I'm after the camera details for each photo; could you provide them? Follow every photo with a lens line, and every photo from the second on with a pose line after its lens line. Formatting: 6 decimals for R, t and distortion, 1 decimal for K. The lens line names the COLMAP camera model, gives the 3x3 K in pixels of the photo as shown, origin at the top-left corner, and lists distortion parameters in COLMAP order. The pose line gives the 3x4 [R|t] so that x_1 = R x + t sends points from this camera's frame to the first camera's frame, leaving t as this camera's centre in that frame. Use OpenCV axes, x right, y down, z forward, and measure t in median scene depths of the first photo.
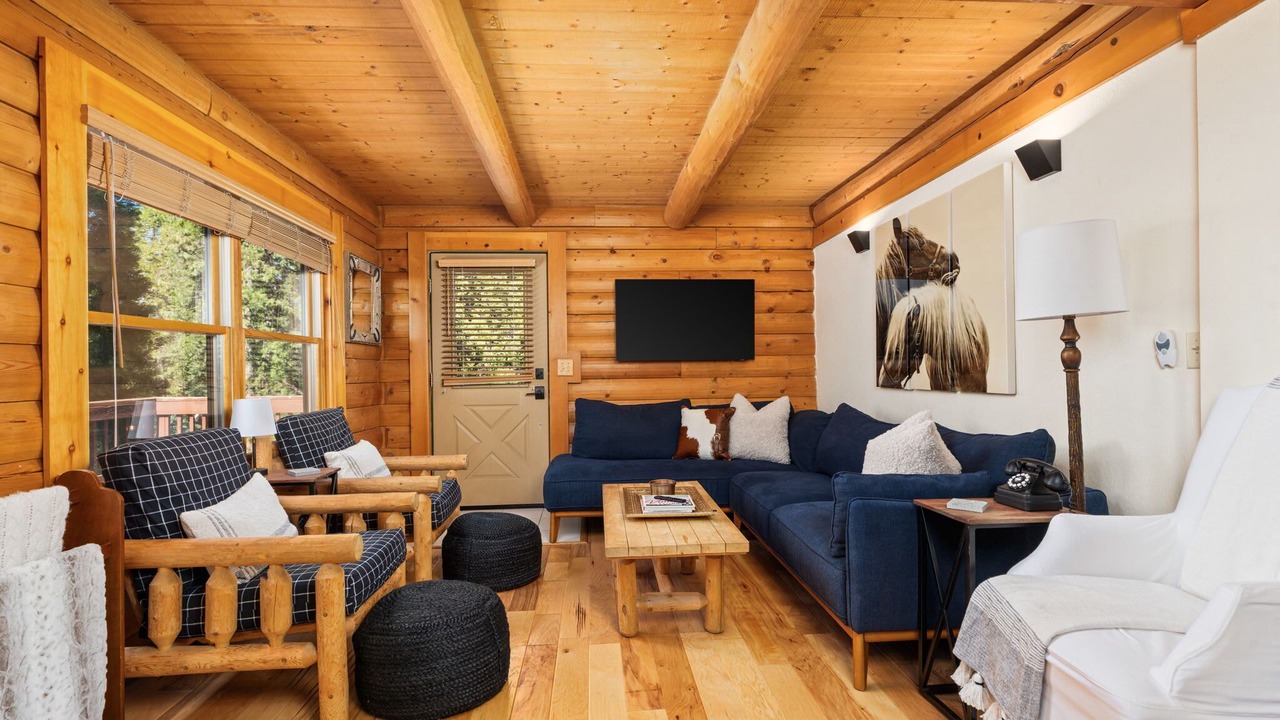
lens RADIAL K [[586.8, 0, 636.4], [0, 586.8, 367.2], [0, 0, 1]] dist [0.000559, 0.001083]
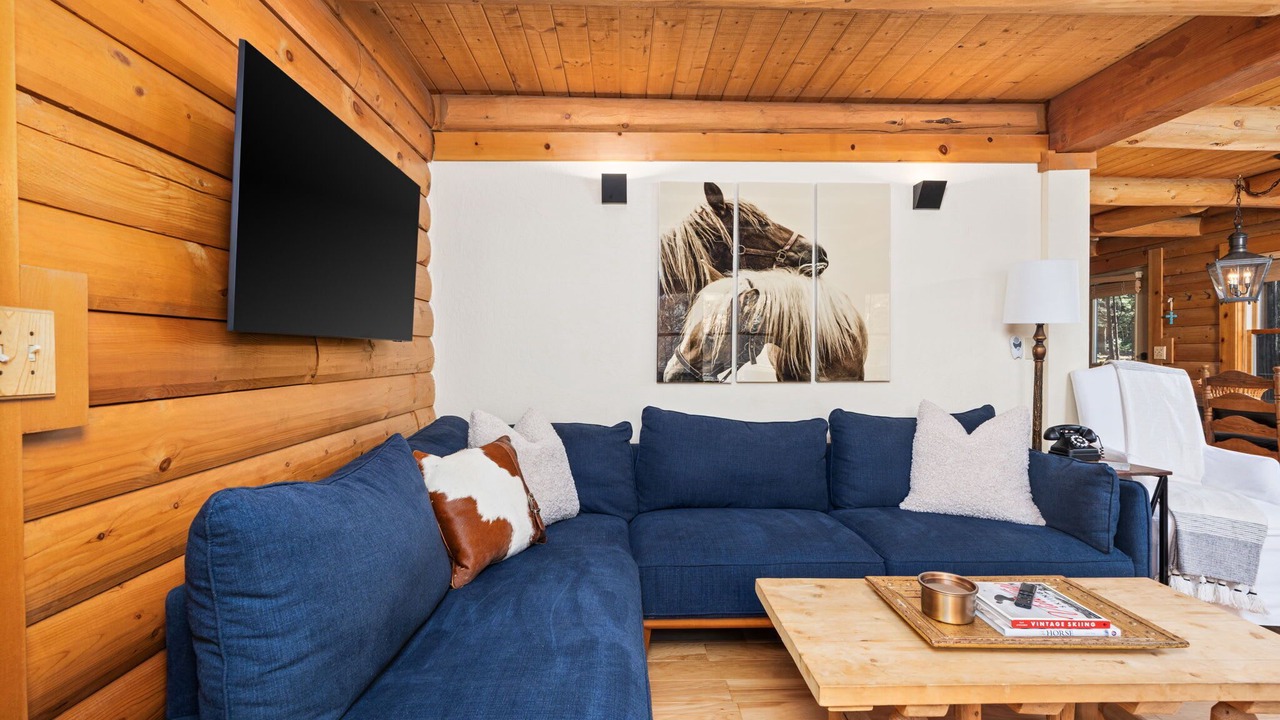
lens RADIAL K [[590.2, 0, 632.6], [0, 590.2, 354.6], [0, 0, 1]] dist [-0.003770, 0.002563]
pose [[0.044112, 0.004289, 0.999017, -0.475733], [-0.002691, 0.999988, -0.004174, -0.000323], [-0.999023, -0.002504, 0.044123, 1.220131]]
